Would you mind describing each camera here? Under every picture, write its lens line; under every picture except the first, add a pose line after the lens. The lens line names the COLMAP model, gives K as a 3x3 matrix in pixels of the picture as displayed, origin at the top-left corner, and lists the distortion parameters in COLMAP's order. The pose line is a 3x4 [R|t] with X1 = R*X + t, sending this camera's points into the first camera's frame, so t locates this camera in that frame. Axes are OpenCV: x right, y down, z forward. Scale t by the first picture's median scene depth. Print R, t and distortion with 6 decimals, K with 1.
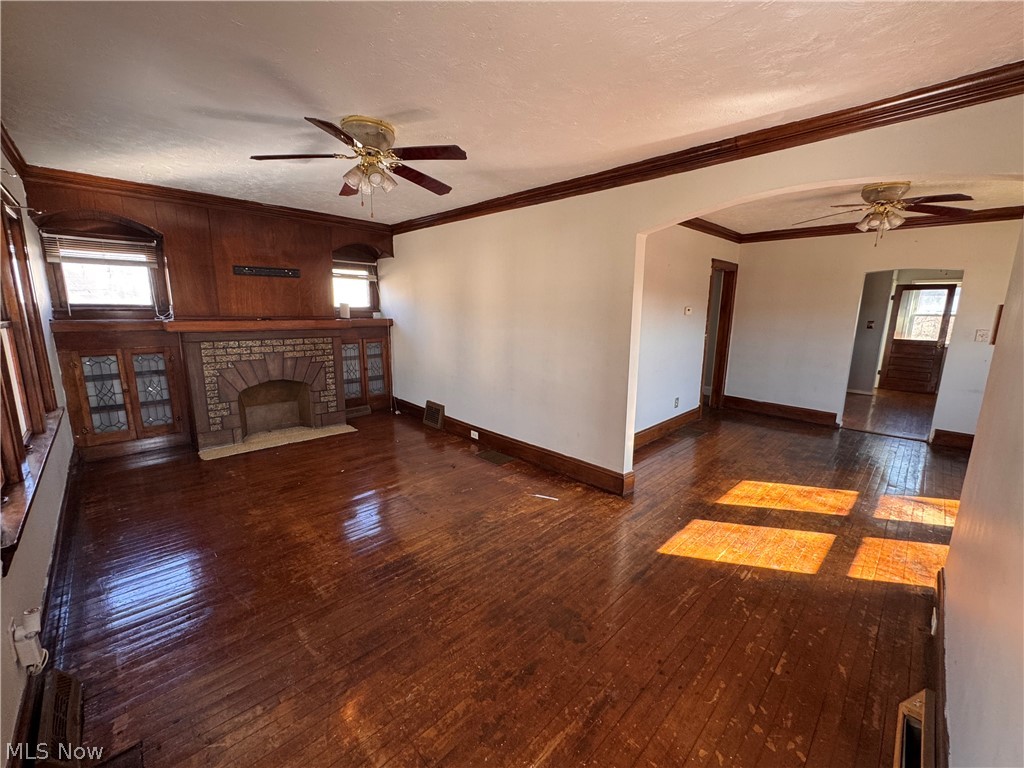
lens RADIAL K [[408.9, 0, 511.1], [0, 408.9, 383.2], [0, 0, 1]] dist [-0.000583, 0.000455]
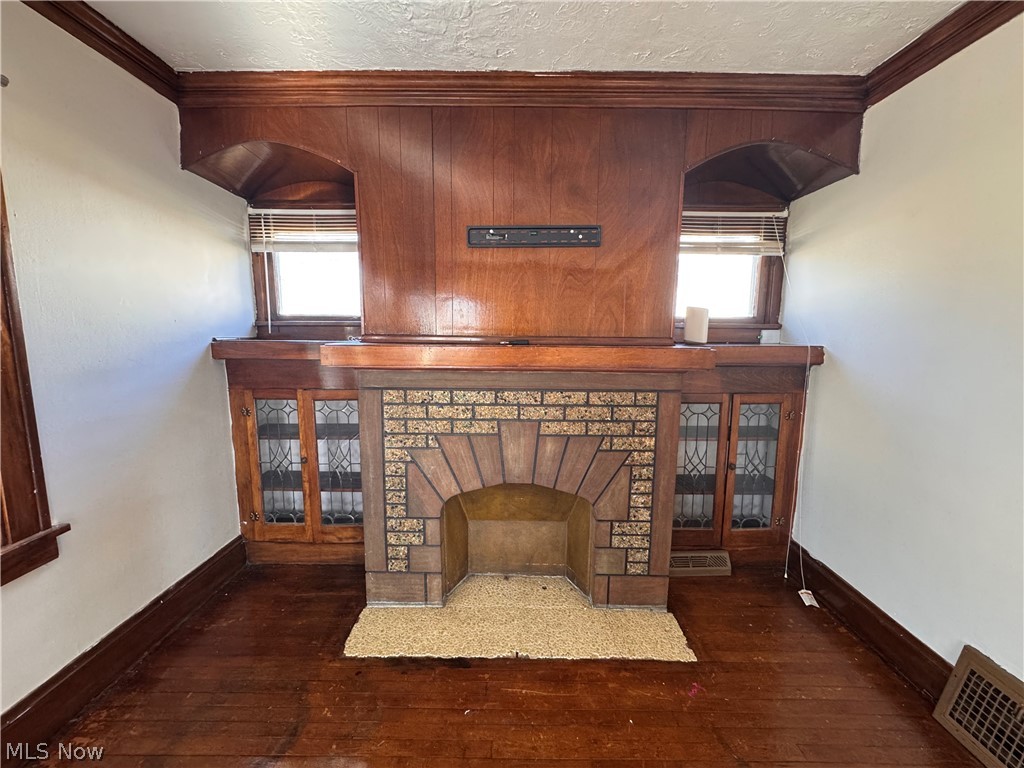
lens RADIAL K [[408.9, 0, 511.1], [0, 408.9, 383.2], [0, 0, 1]] dist [-0.000583, 0.000455]
pose [[0.709079, 0.087346, -0.699698, -0.275679], [-0.123952, 0.992287, -0.001743, -0.106098], [0.694149, 0.087965, 0.714436, 0.648967]]
